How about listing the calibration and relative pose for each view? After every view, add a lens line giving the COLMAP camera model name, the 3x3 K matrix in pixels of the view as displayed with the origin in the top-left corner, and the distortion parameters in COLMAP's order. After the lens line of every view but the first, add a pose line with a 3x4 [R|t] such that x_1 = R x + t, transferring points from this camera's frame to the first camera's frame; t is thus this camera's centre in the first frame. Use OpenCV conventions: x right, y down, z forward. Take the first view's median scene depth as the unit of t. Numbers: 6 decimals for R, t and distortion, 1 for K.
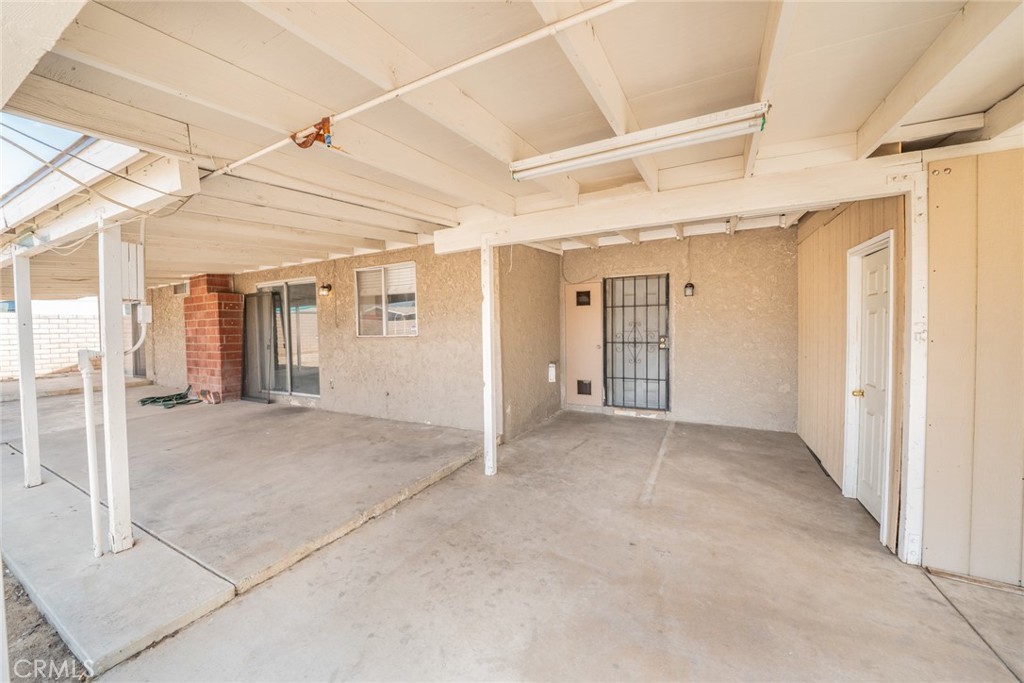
lens RADIAL K [[349.1, 0, 514.5], [0, 349.1, 339.8], [0, 0, 1]] dist [-0.000268, -0.000053]
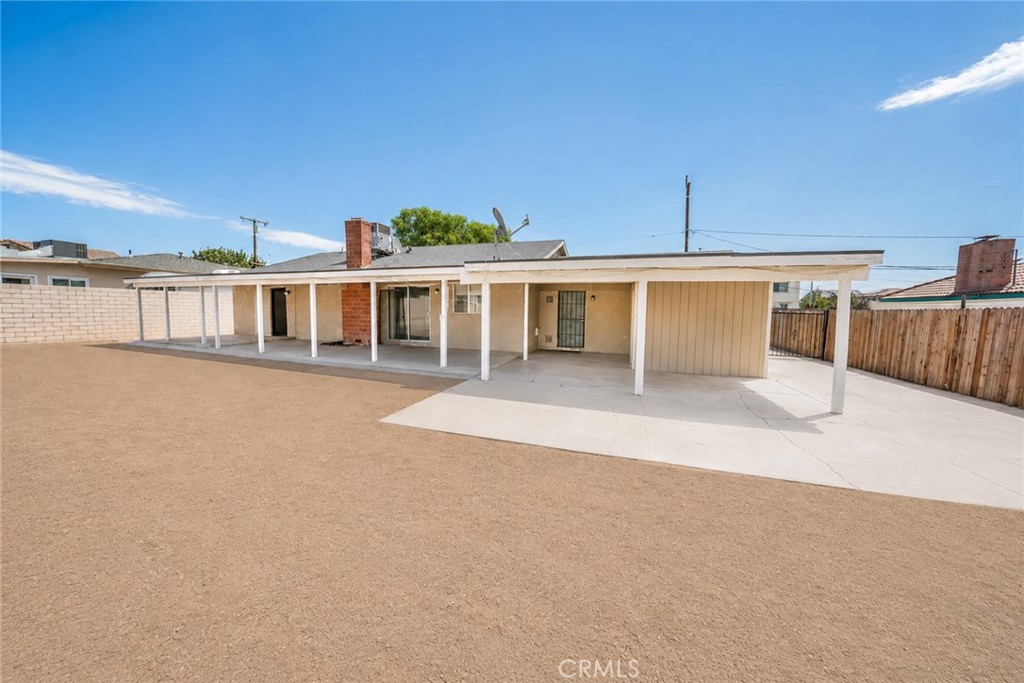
lens RADIAL K [[349.1, 0, 511.7], [0, 349.1, 339.7], [0, 0, 1]] dist [-0.000268, -0.000053]
pose [[0.980240, 0.014079, 0.197309, -0.508207], [-0.022846, 0.998847, 0.042229, 0.054410], [-0.196487, -0.045903, 0.979431, -1.229300]]
